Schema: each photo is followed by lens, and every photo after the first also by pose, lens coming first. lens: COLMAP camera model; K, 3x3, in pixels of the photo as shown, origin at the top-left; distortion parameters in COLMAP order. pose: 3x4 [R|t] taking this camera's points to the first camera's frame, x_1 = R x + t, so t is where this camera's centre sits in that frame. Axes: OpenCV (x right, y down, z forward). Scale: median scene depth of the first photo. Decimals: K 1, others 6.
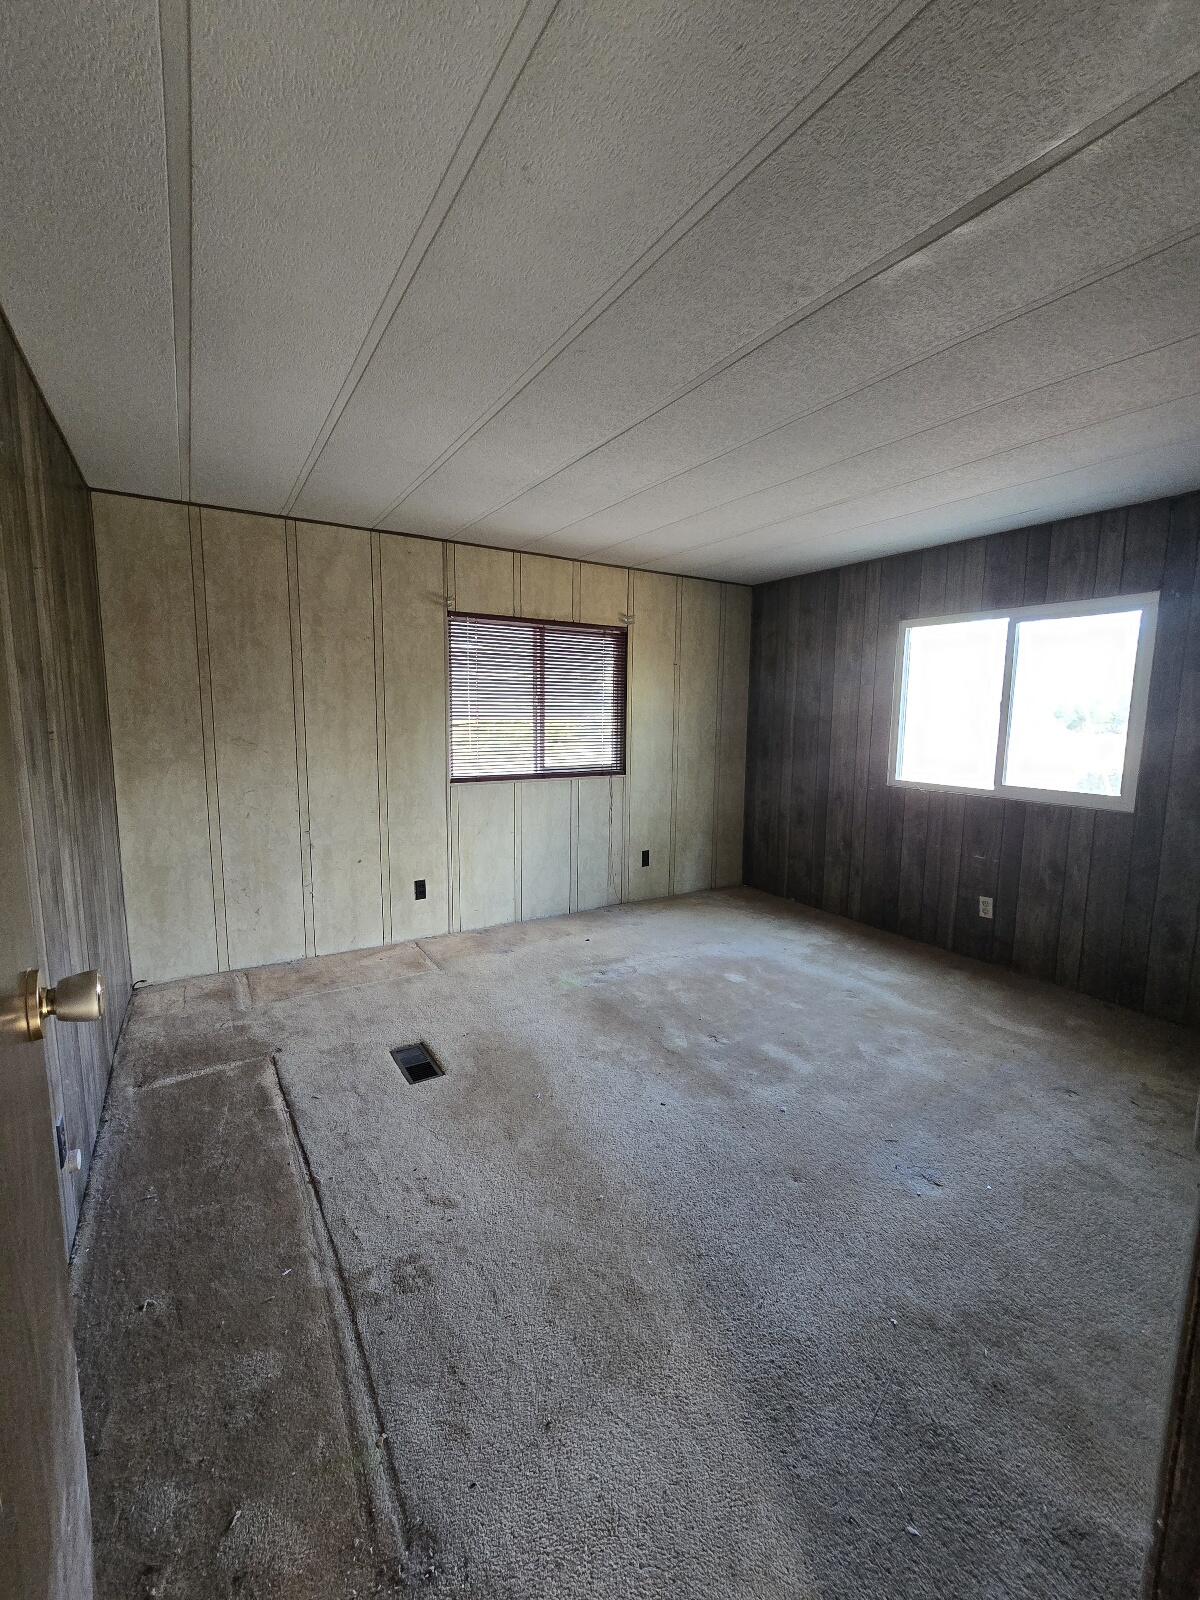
lens RADIAL K [[654.6, 0, 593.8], [0, 654.6, 797.0], [0, 0, 1]] dist [-0.001046, -0.000221]
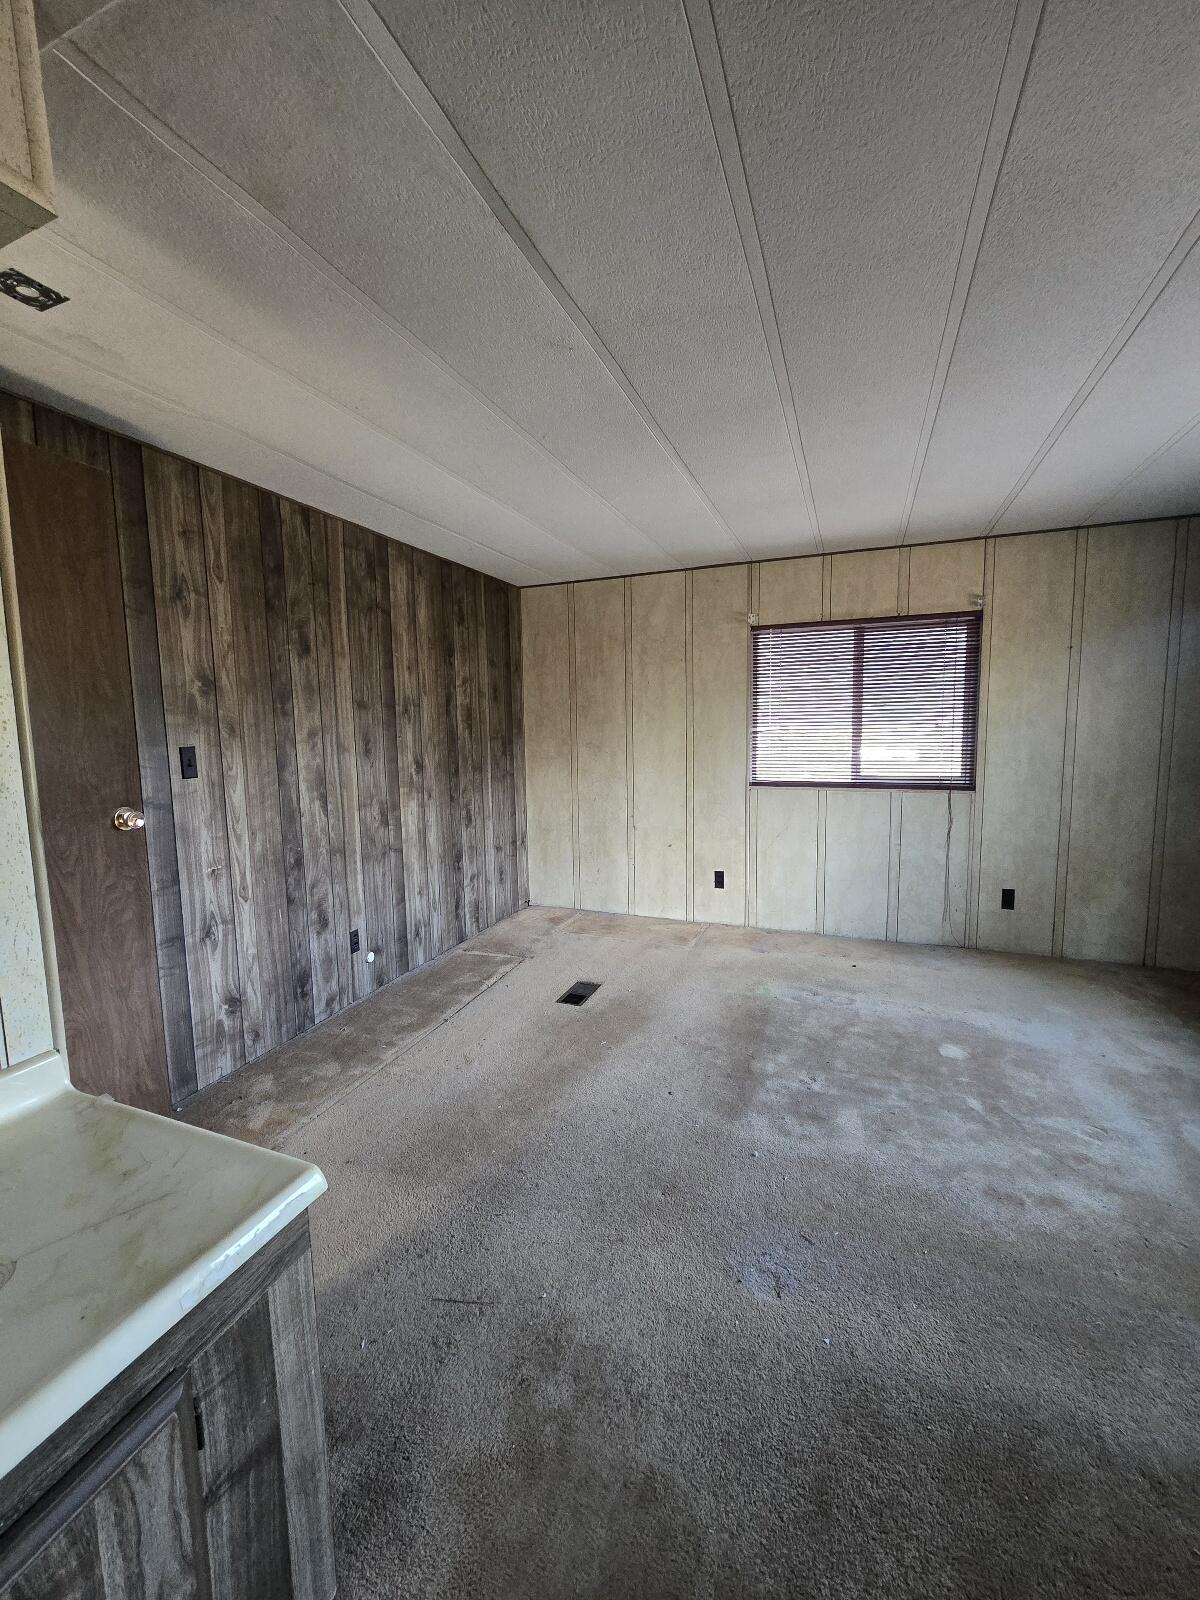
lens RADIAL K [[654.6, 0, 590.4], [0, 654.6, 795.7], [0, 0, 1]] dist [-0.001046, -0.000221]
pose [[0.591851, 0.067060, -0.803253, 0.510516], [-0.082569, 0.996335, 0.022341, -0.007724], [0.801807, 0.053102, 0.595219, 0.158021]]
